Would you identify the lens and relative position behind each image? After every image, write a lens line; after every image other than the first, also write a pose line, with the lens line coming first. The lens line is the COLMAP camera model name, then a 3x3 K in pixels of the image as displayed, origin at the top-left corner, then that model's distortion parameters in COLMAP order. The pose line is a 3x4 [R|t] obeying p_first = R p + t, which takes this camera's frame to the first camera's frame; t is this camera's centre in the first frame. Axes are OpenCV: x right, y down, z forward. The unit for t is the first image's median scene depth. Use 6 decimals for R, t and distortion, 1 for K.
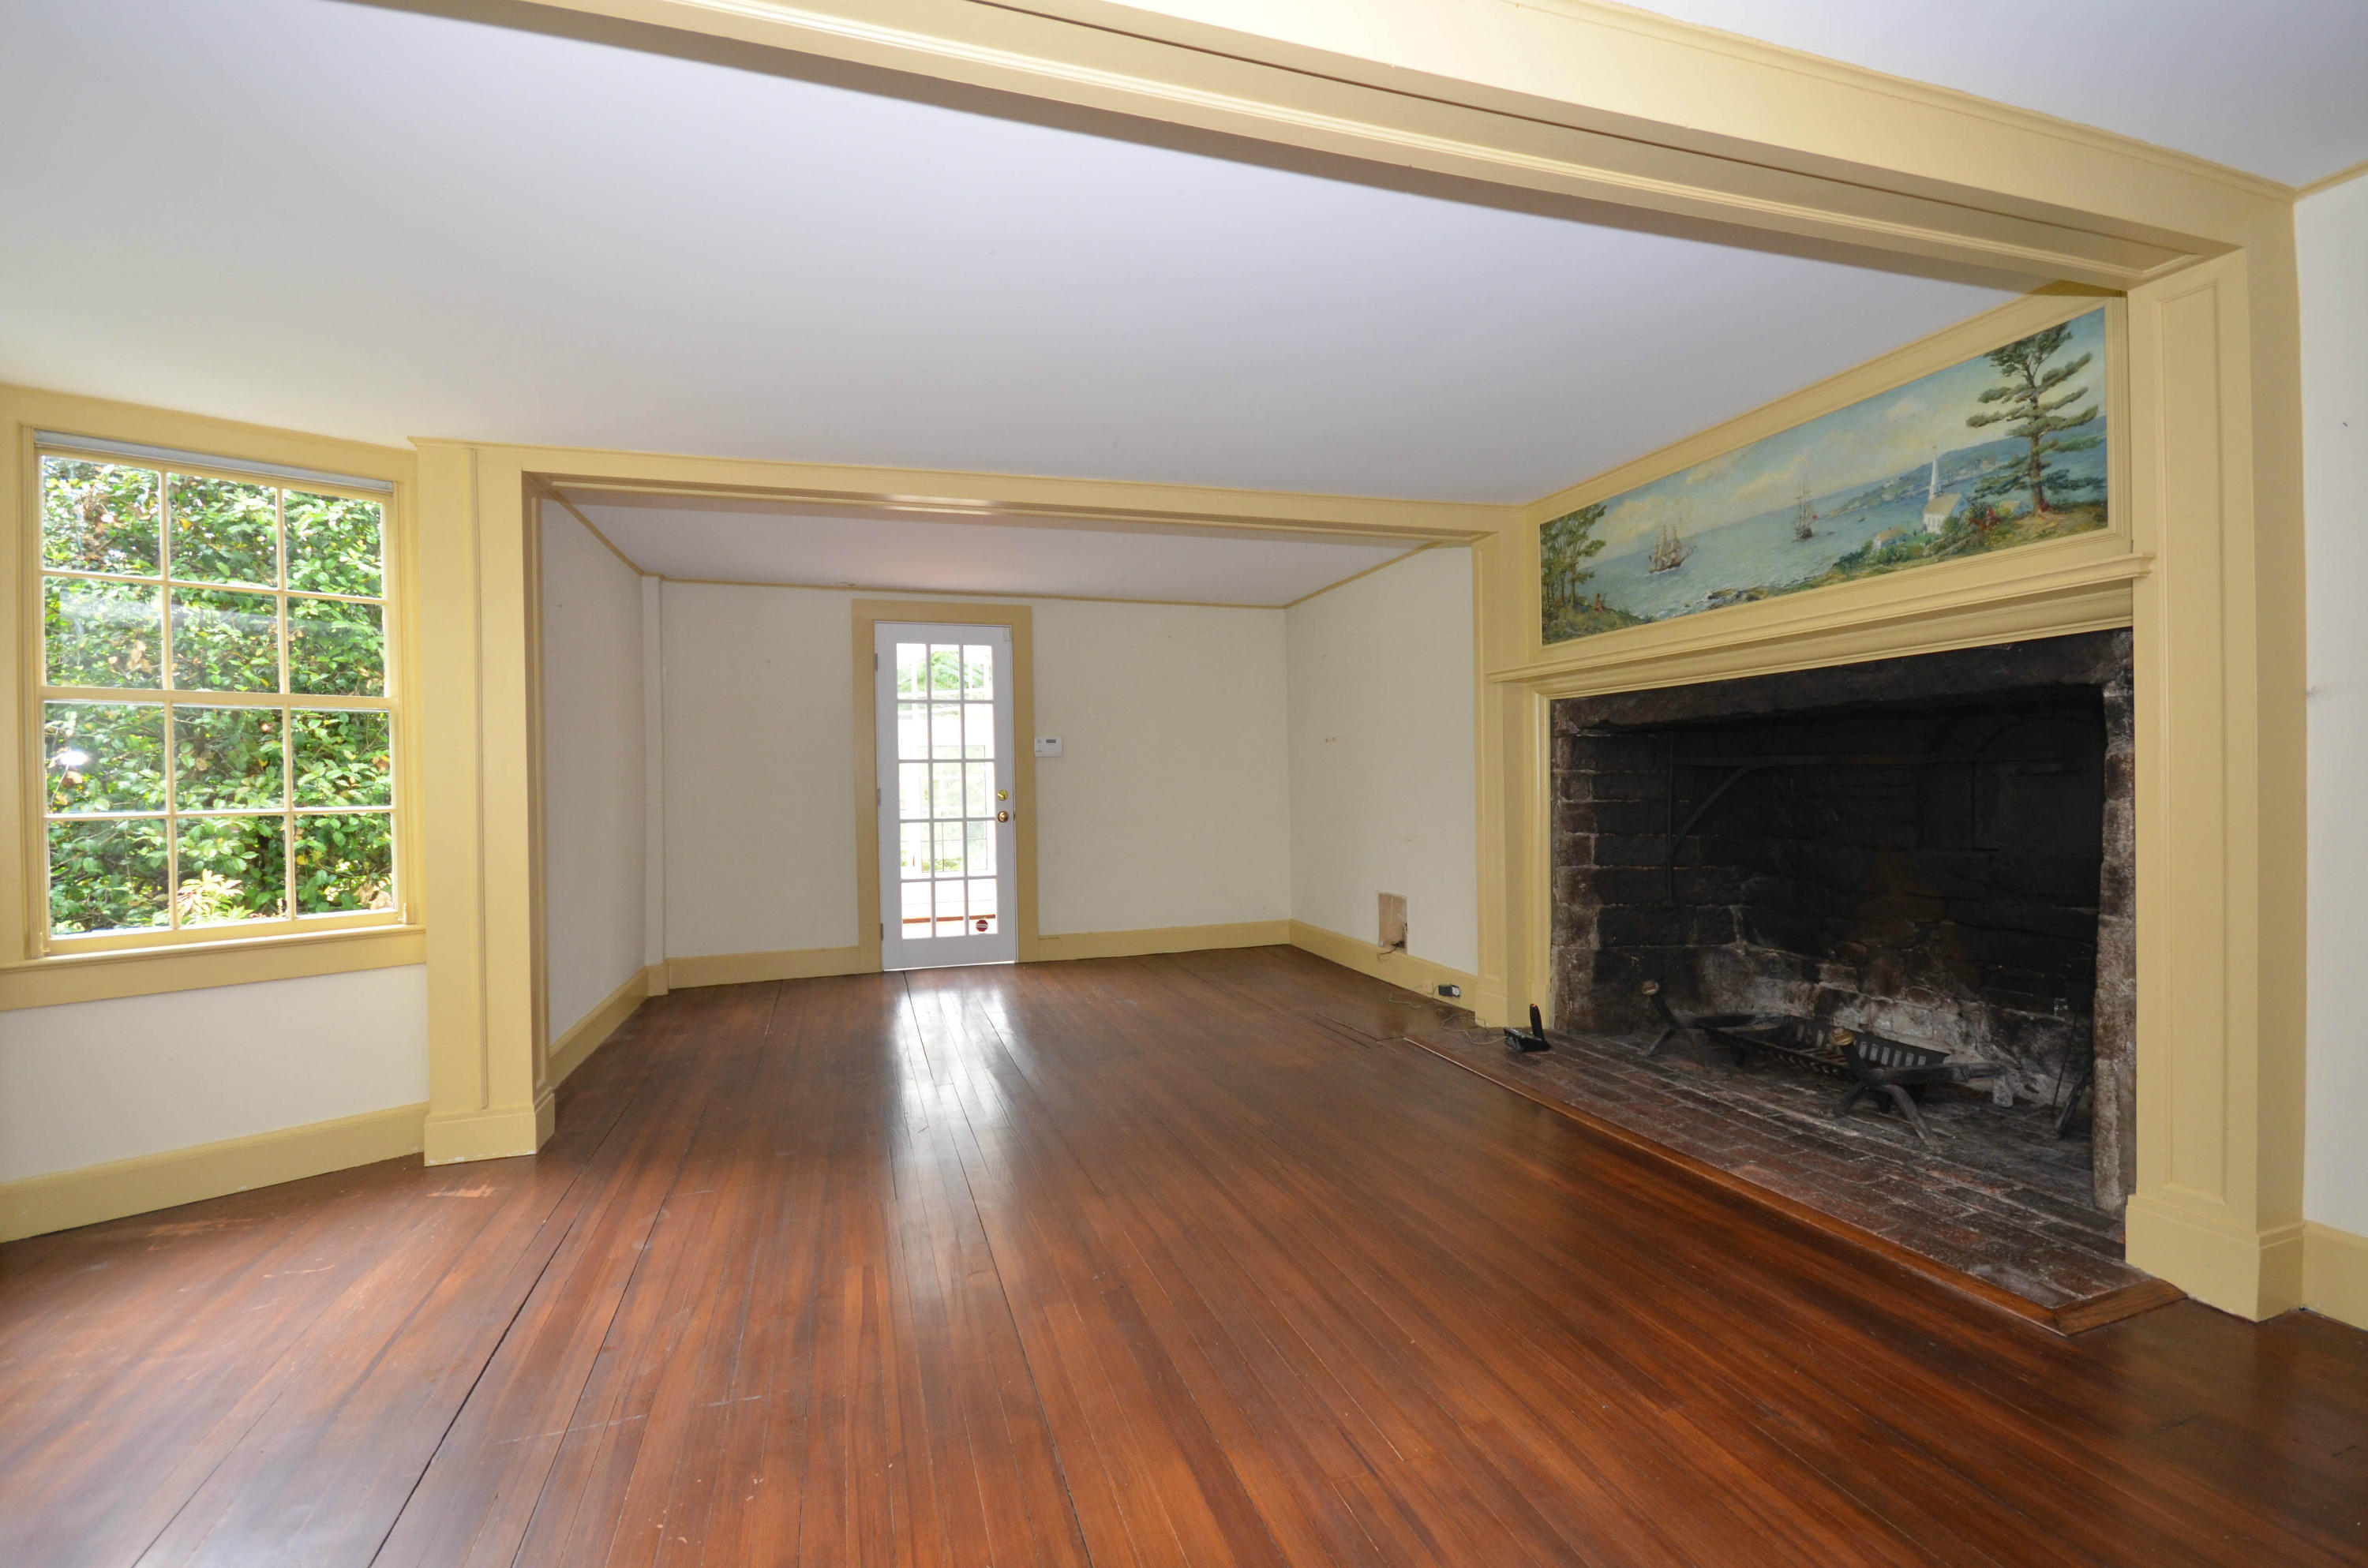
lens RADIAL K [[1035.6, 0, 1192.6], [0, 1035.6, 793.5], [0, 0, 1]] dist [0.000374, 0.000033]
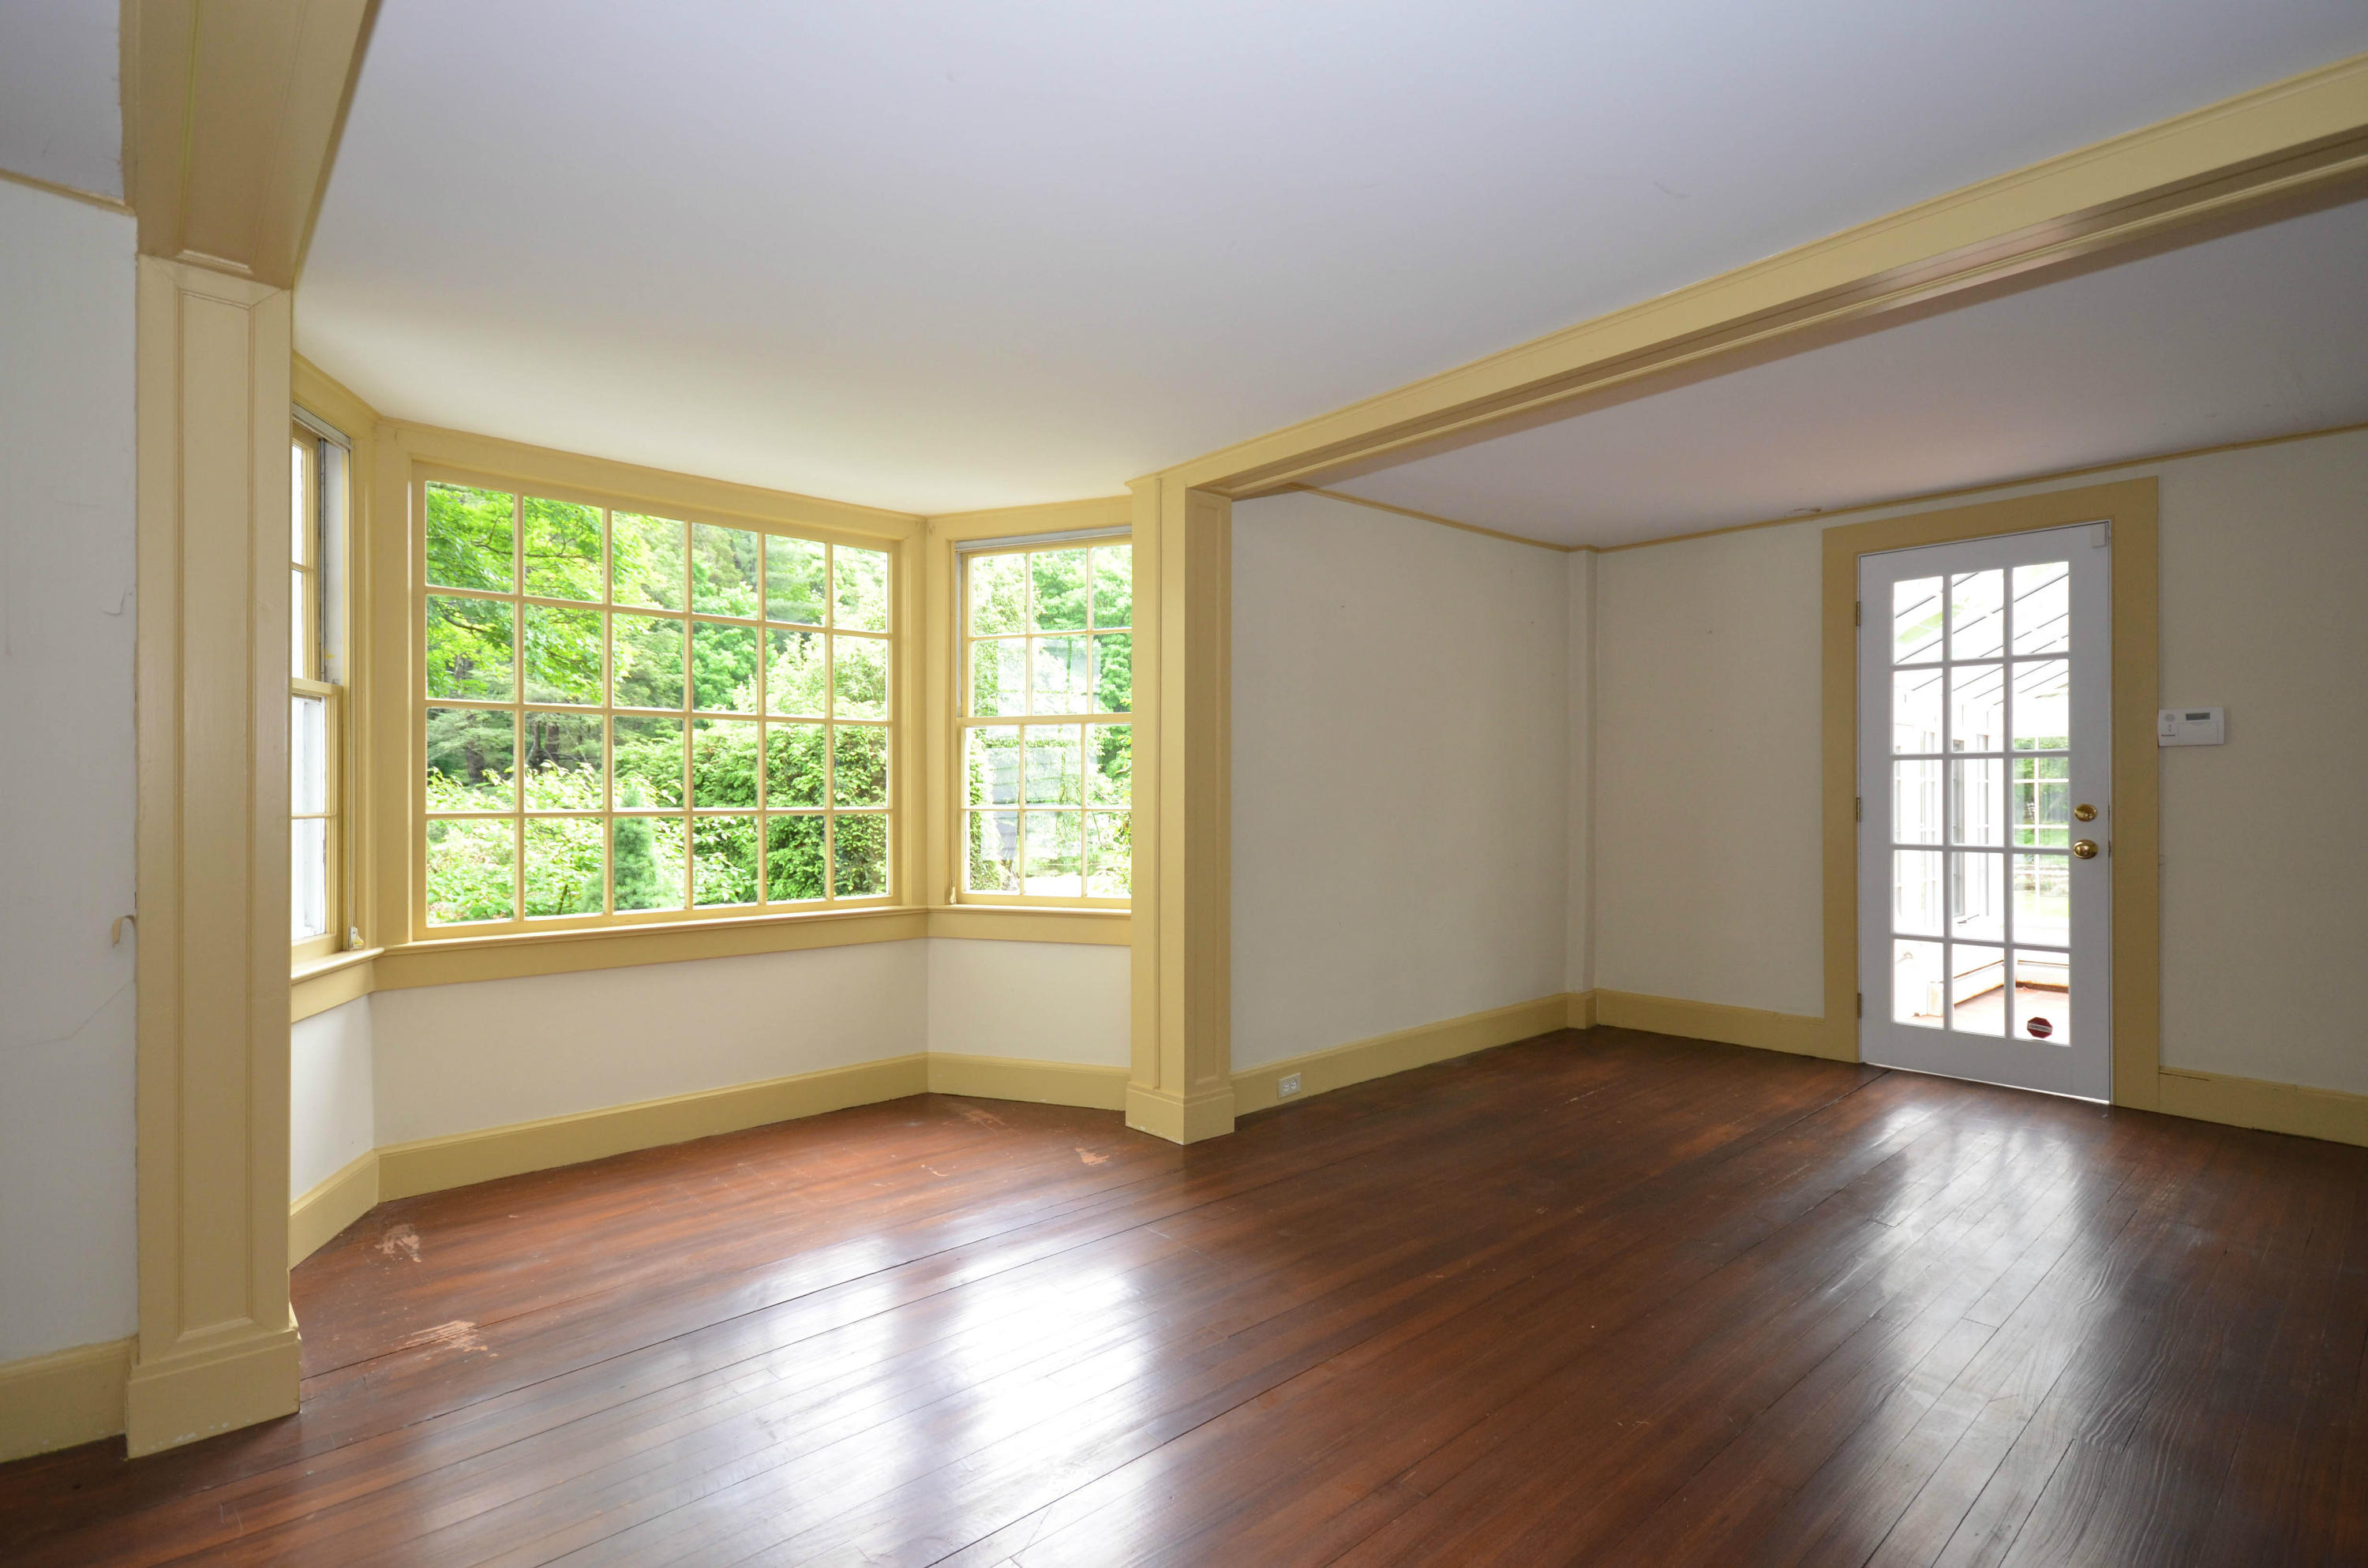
lens RADIAL K [[1140.0, 0, 1184.0], [0, 1140.0, 784.0], [0, 0, 1]] dist [0.023989, 0.000122]
pose [[0.405992, 0.009292, -0.913830, 0.214397], [-0.015325, 0.999877, 0.003358, -0.009213], [0.913748, 0.012641, 0.406084, 0.278674]]
